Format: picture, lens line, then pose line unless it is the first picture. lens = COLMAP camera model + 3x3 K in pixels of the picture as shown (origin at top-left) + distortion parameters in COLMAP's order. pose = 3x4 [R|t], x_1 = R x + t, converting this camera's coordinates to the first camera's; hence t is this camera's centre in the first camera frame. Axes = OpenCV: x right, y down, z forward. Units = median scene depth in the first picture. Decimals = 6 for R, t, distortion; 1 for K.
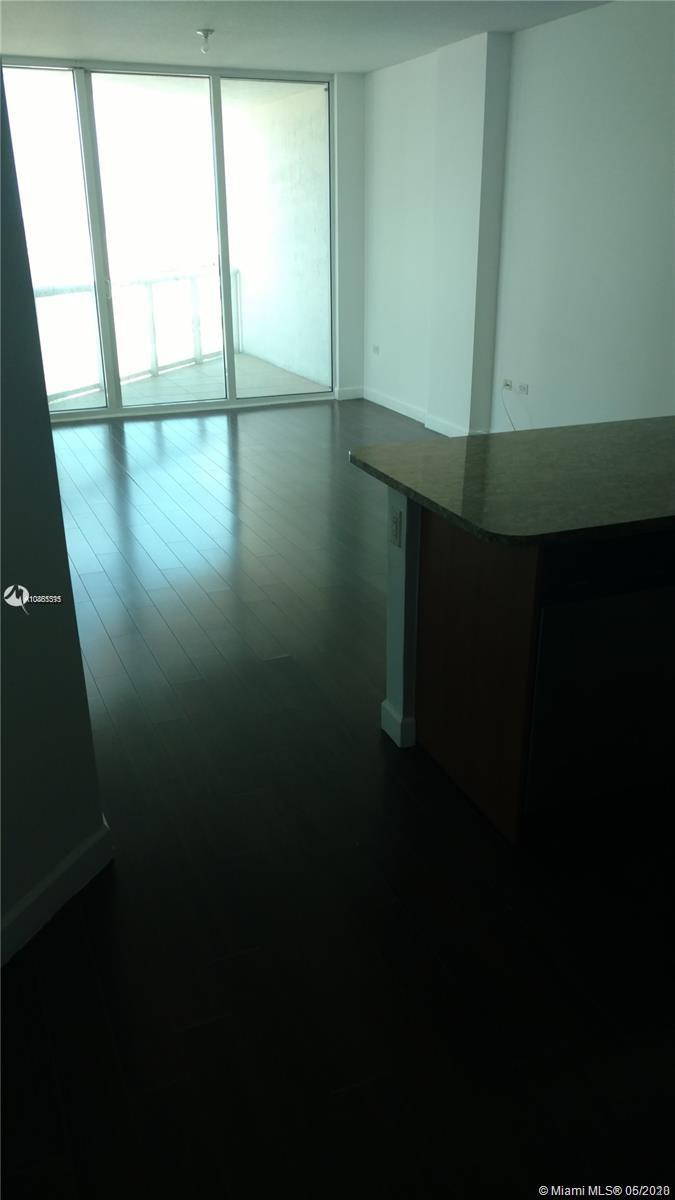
lens RADIAL K [[959.5, 0, 337.5], [0, 959.5, 600.0], [0, 0, 1]] dist [-0.000193, 0.008375]
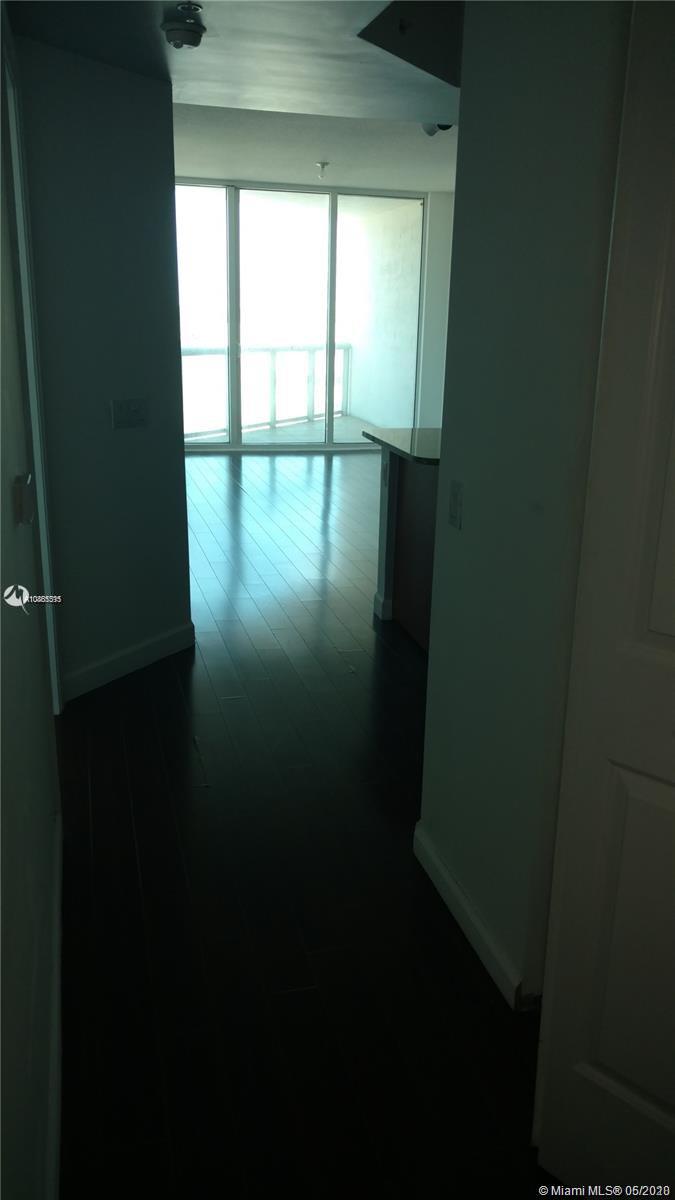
lens RADIAL K [[959.5, 0, 337.5], [0, 959.5, 600.0], [0, 0, 1]] dist [-0.000193, 0.008375]
pose [[0.989919, 0.072351, -0.121762, 0.065527], [-0.082785, 0.993110, -0.082936, 0.093089], [0.114923, 0.092180, 0.989088, -0.200039]]
